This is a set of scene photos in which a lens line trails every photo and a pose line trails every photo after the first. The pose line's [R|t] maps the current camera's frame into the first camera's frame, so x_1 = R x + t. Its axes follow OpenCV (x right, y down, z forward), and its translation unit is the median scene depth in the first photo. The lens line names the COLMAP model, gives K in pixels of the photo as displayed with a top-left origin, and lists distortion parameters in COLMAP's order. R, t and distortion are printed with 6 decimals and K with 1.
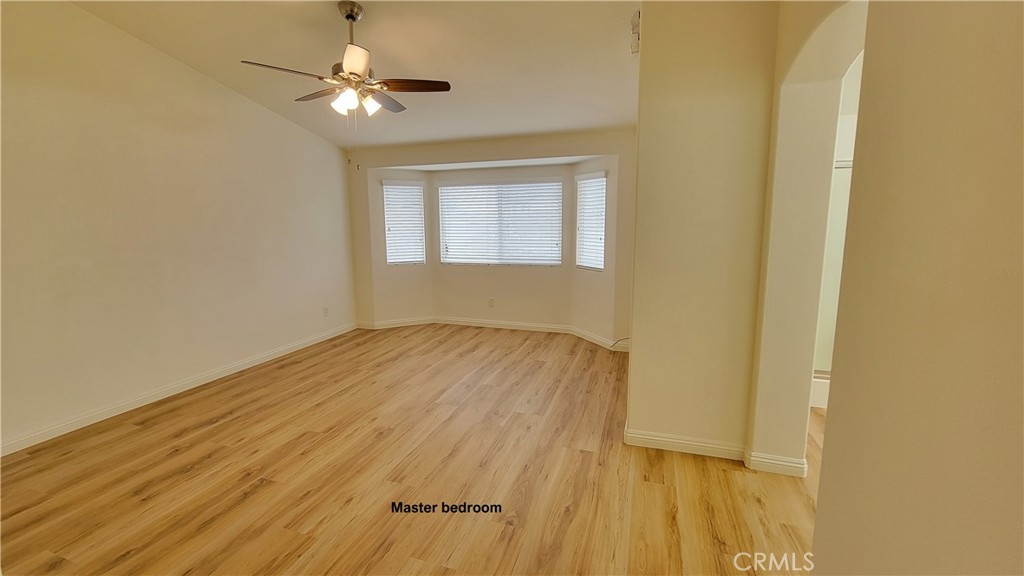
lens RADIAL K [[417.3, 0, 520.2], [0, 417.3, 291.2], [0, 0, 1]] dist [-0.004062, -0.000332]
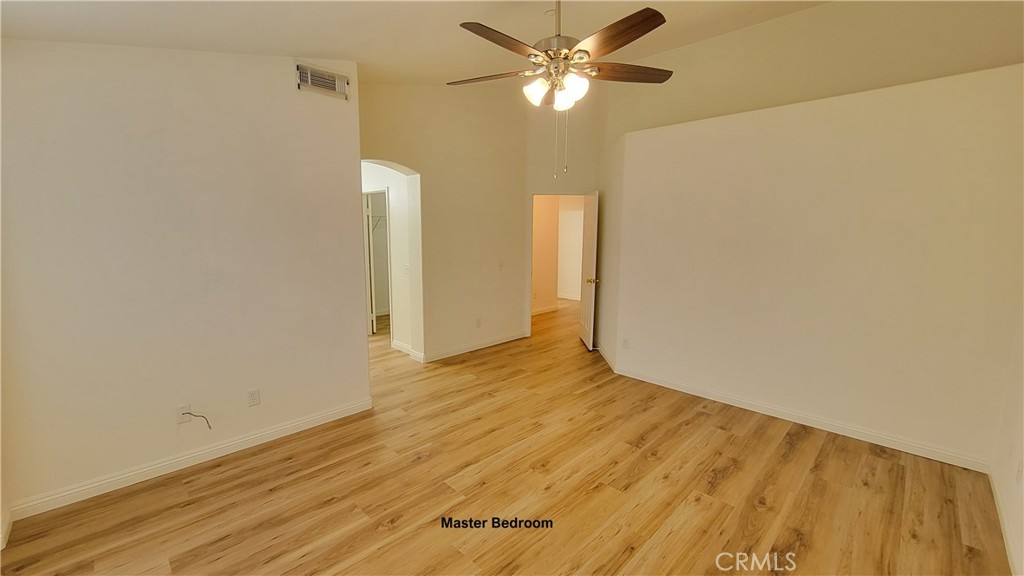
lens RADIAL K [[417.3, 0, 514.1], [0, 417.3, 285.4], [0, 0, 1]] dist [-0.004062, -0.000332]
pose [[-0.891113, -0.060850, 0.449683, -0.737700], [0.072581, 0.959098, 0.273612, -0.341630], [-0.447939, 0.276457, -0.850248, 1.881312]]
